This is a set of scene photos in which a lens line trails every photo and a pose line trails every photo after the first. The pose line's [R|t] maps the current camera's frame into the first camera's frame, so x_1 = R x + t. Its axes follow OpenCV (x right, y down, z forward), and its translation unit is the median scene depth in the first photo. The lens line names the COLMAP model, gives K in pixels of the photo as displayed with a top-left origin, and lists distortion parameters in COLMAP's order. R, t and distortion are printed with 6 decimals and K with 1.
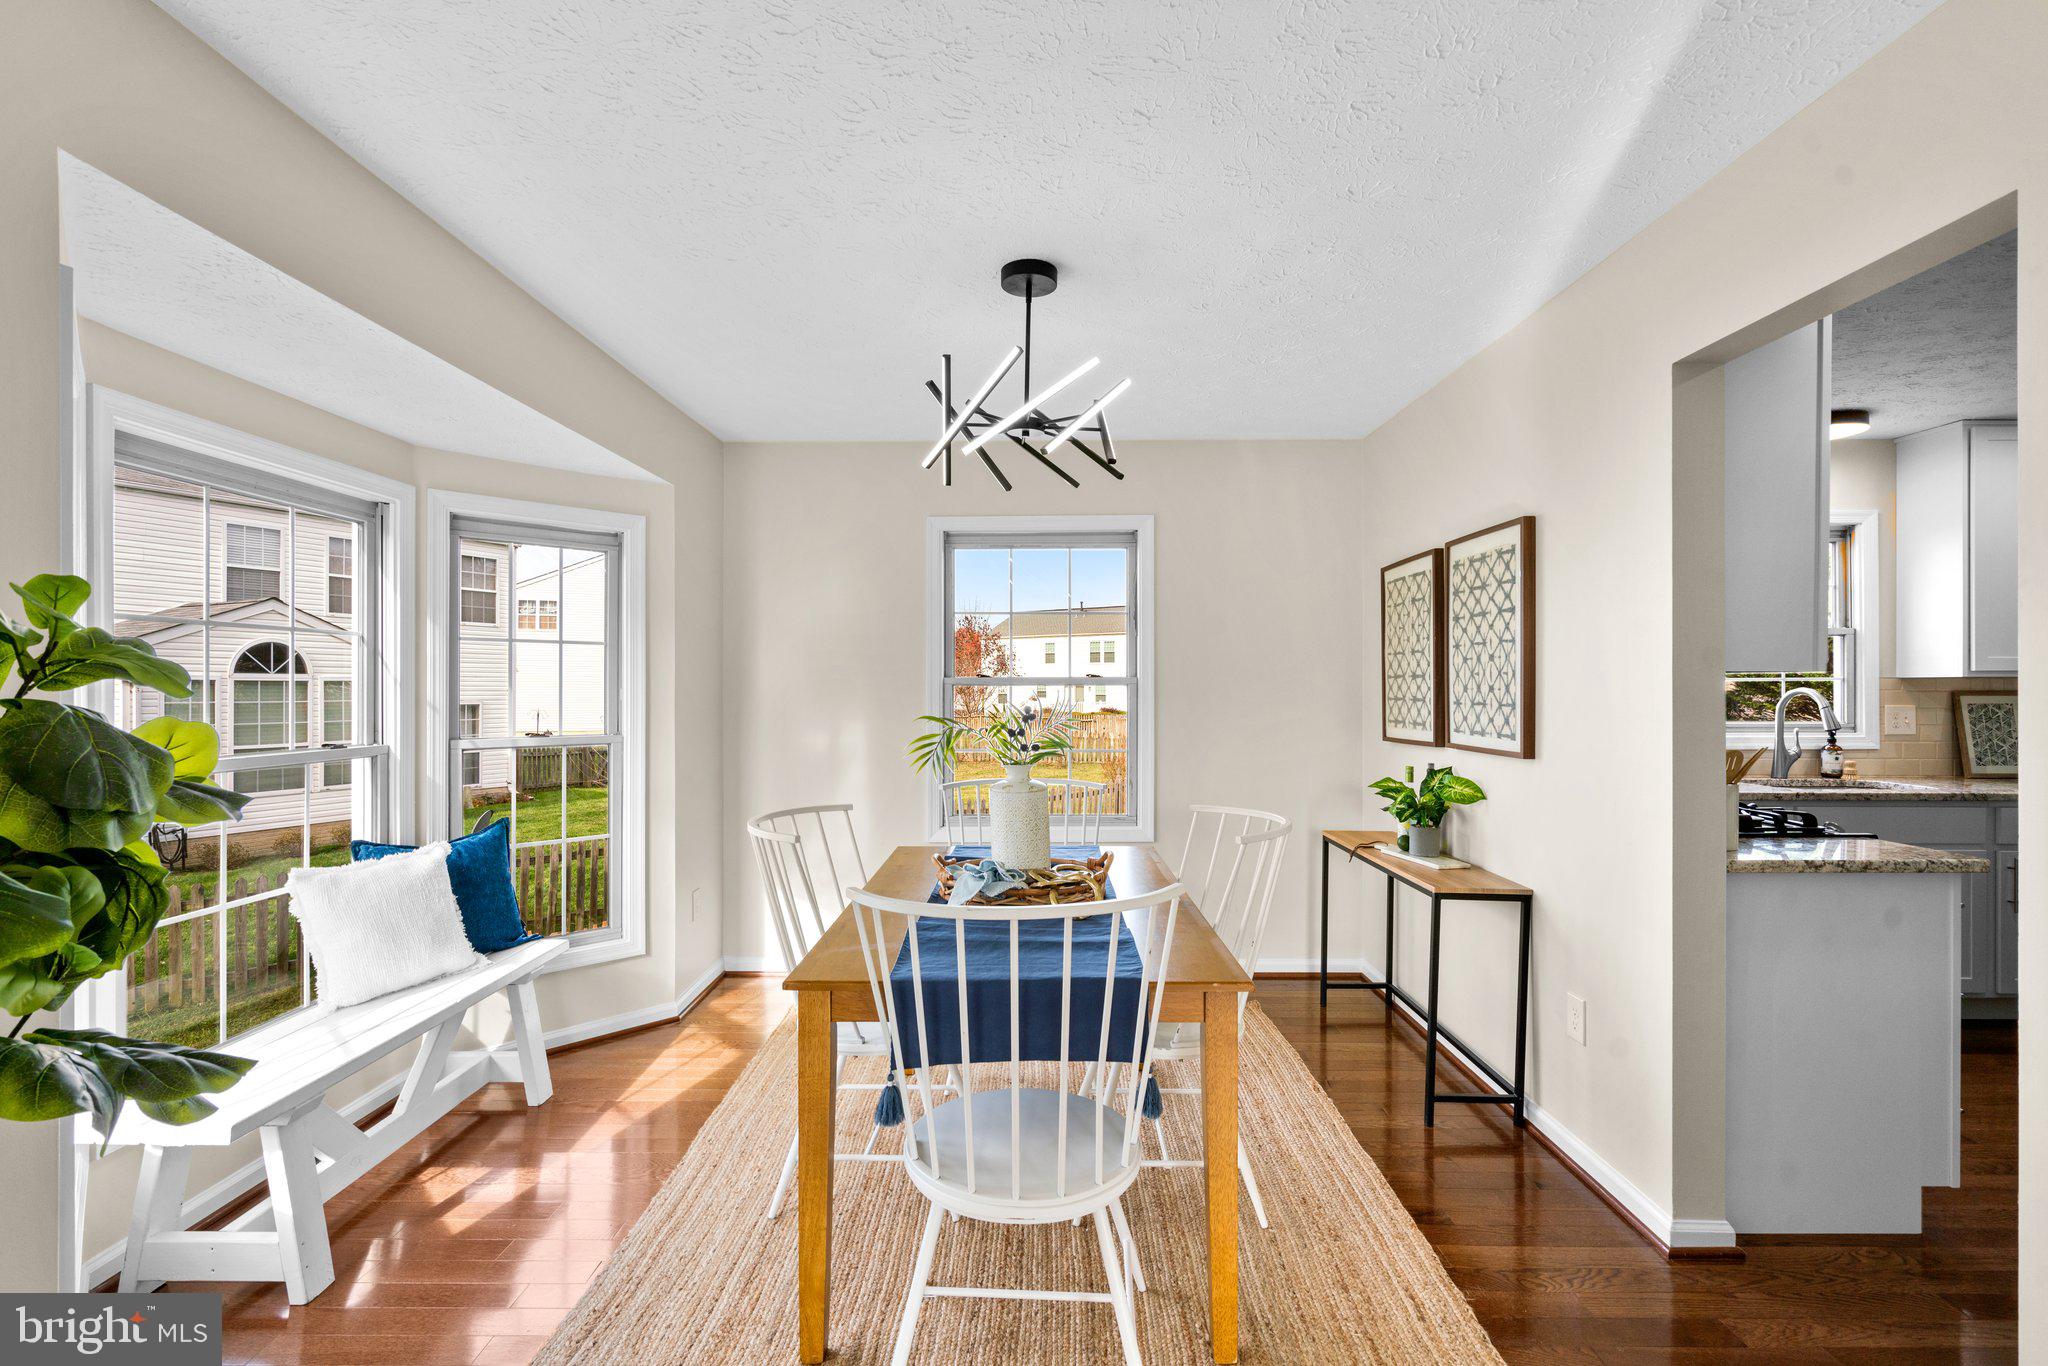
lens RADIAL K [[945.2, 0, 1019.1], [0, 945.2, 694.7], [0, 0, 1]] dist [0.002822, 0.000898]
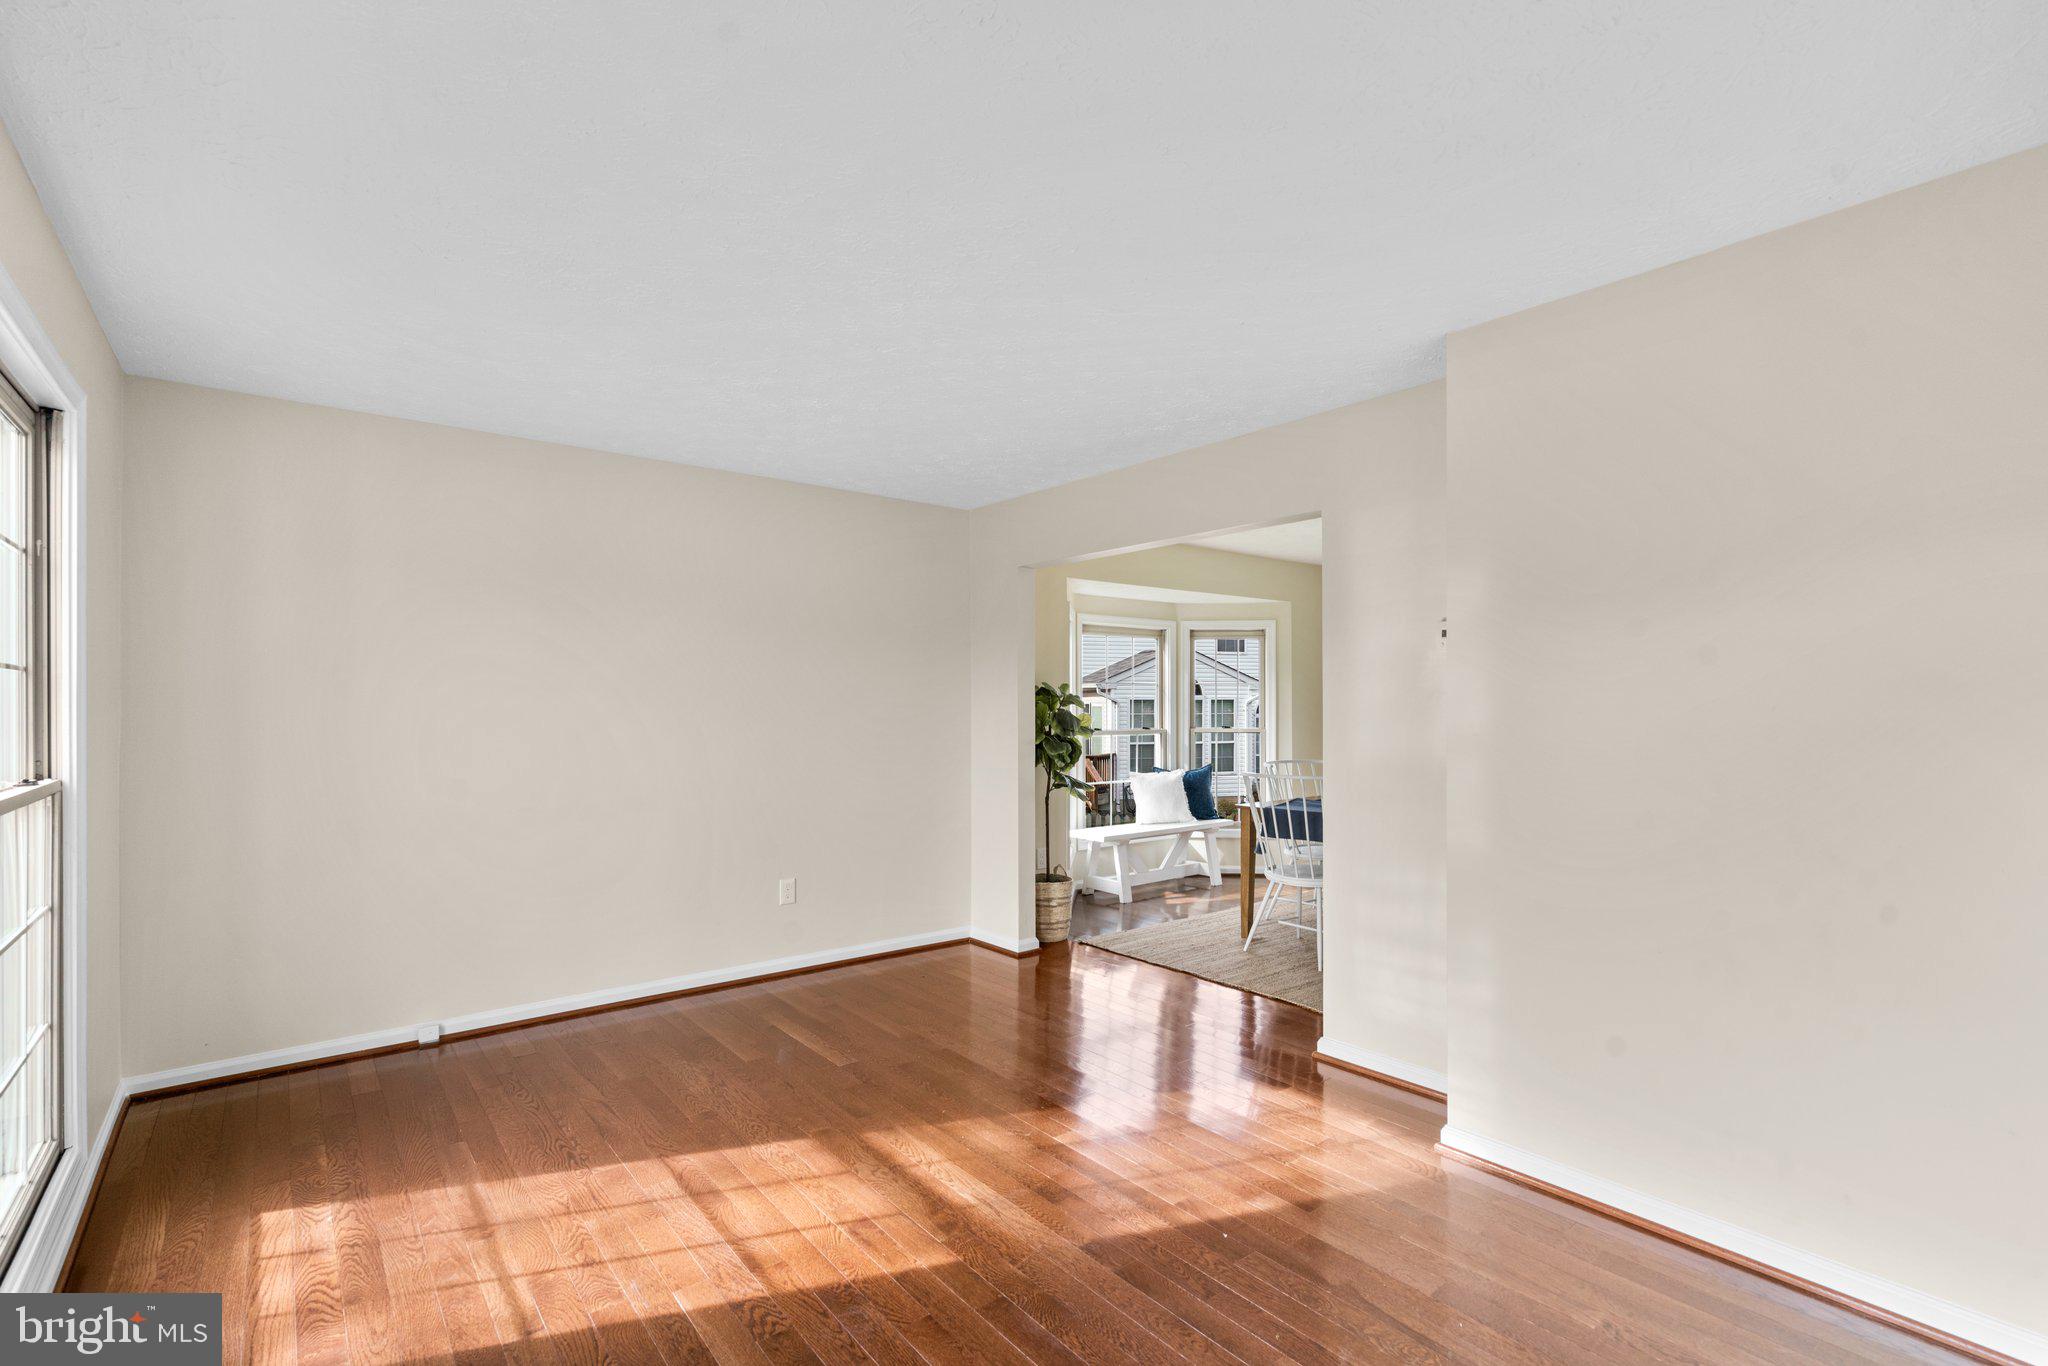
lens RADIAL K [[920.7, 0, 1019.8], [0, 920.7, 709.6], [0, 0, 1]] dist [0.000113, 0.000050]
pose [[0.646899, -0.000605, -0.762575, 1.142003], [0.000600, 1.000000, -0.000284, 0.004798], [0.762575, -0.000274, 0.646900, -1.043792]]
